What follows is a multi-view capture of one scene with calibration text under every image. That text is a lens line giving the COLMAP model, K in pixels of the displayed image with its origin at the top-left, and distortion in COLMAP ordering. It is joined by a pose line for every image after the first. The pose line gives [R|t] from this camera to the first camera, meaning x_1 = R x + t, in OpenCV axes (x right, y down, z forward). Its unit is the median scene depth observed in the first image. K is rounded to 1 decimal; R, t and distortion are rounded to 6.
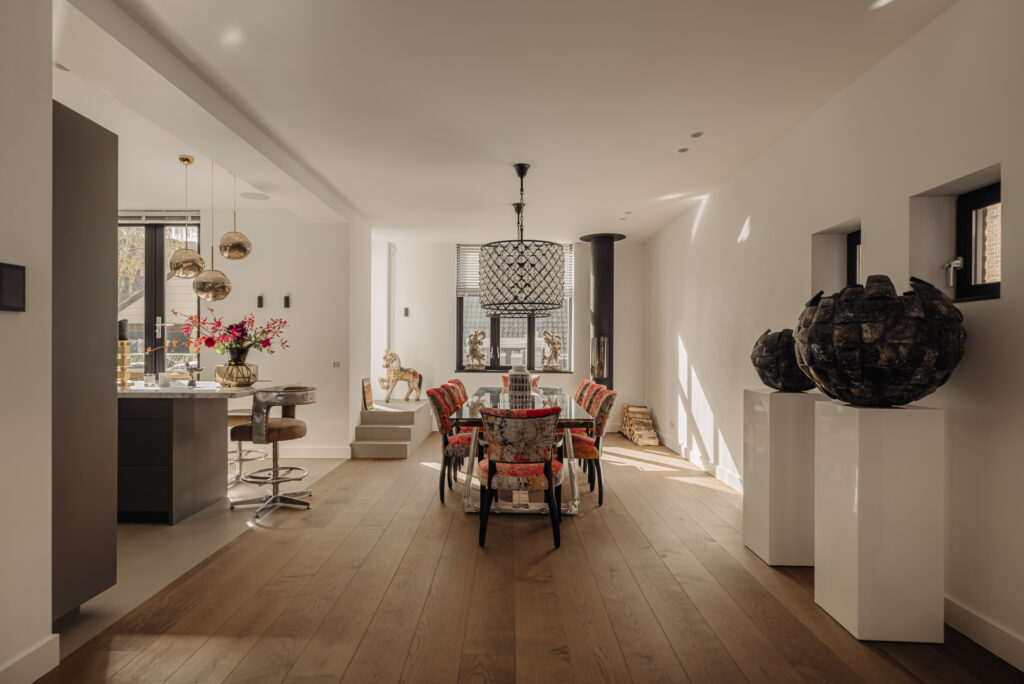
lens RADIAL K [[538.0, 0, 489.9], [0, 538.0, 348.5], [0, 0, 1]] dist [0.001140, 0.000374]
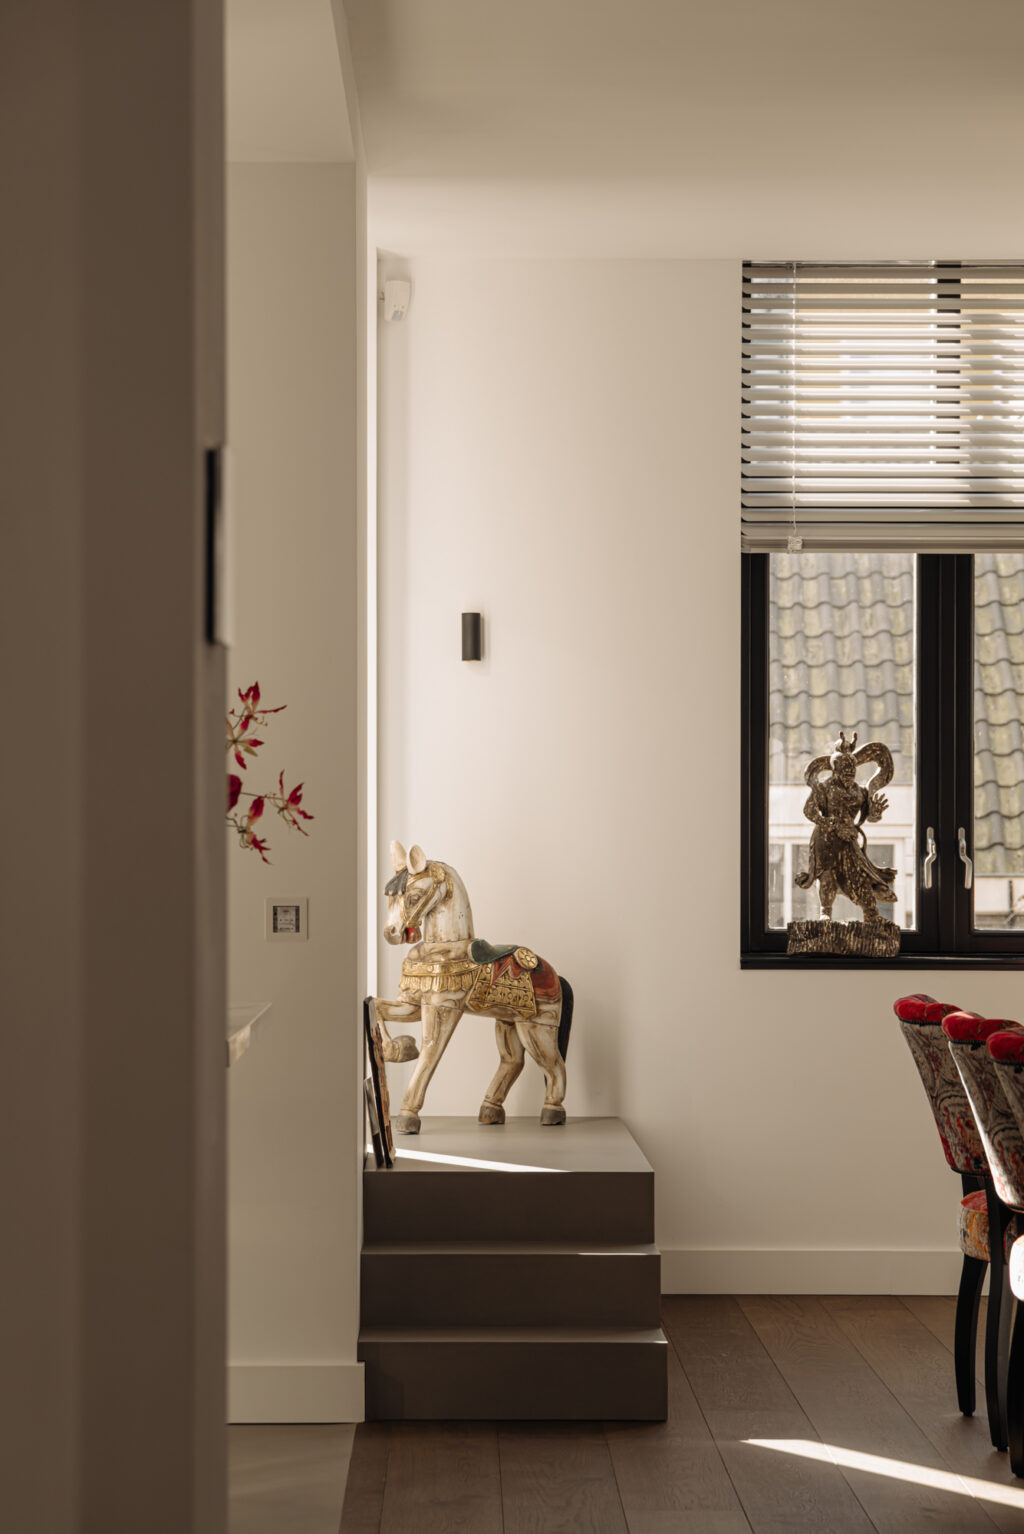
lens RADIAL K [[3298.1, 0, 446.2], [0, 3298.1, 819.6], [0, 0, 1]] dist [0.095541, 0.225838]
pose [[0.999511, -0.001907, 0.031221, -0.349304], [0.002243, 0.999940, -0.010741, 0.010085], [-0.031198, 0.010805, 0.999455, -0.197369]]
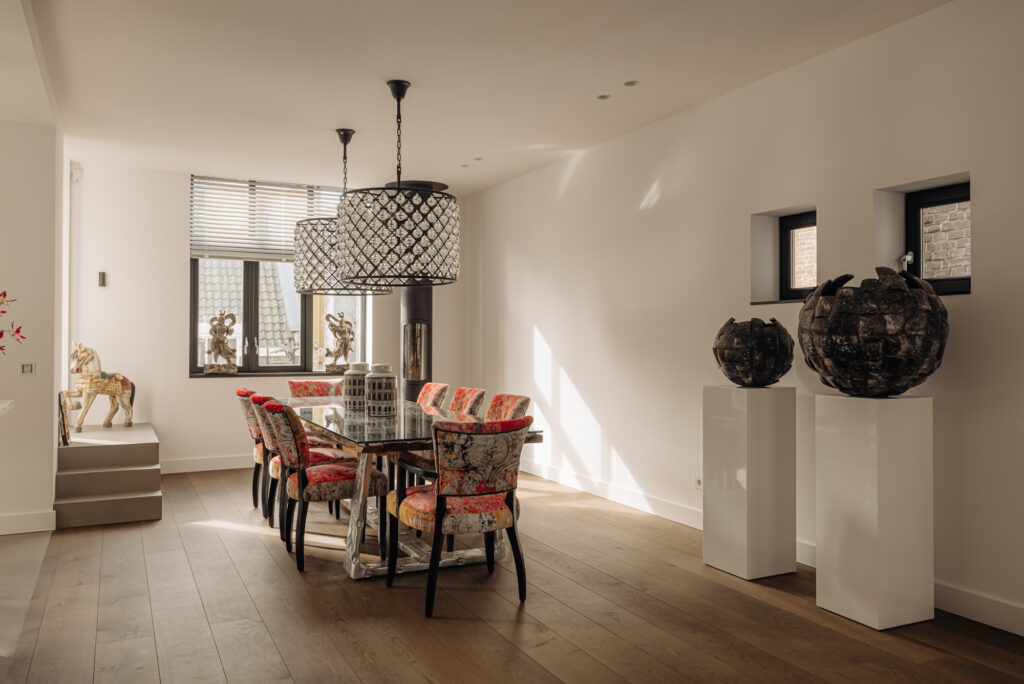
lens RADIAL K [[790.9, 0, 511.7], [0, 790.9, 329.6], [0, 0, 1]] dist [0.000963, -0.002283]
pose [[0.877509, 0.004088, 0.479542, -0.311532], [0.001701, 0.999931, -0.011636, -0.001406], [-0.479557, 0.011027, 0.877442, 0.014481]]
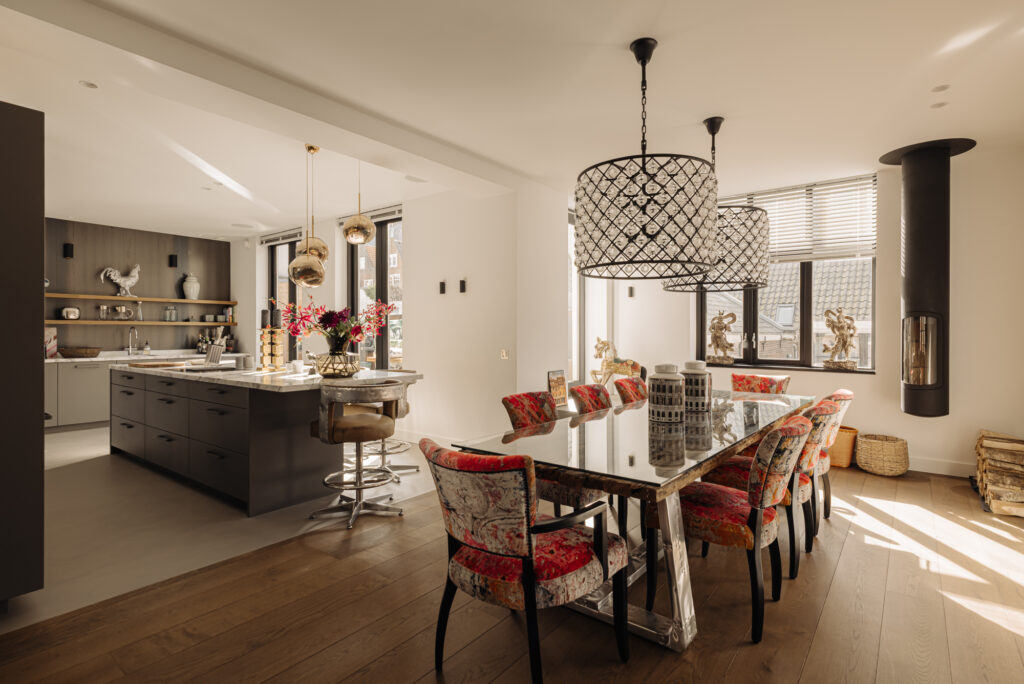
lens RADIAL K [[512.1, 0, 511.4], [0, 512.1, 331.2], [0, 0, 1]] dist [0.002458, 0.000348]
pose [[0.808531, -0.004164, -0.588439, 0.285055], [0.001064, 0.999984, -0.005613, -0.004329], [0.588452, 0.003912, 0.808522, 0.432235]]
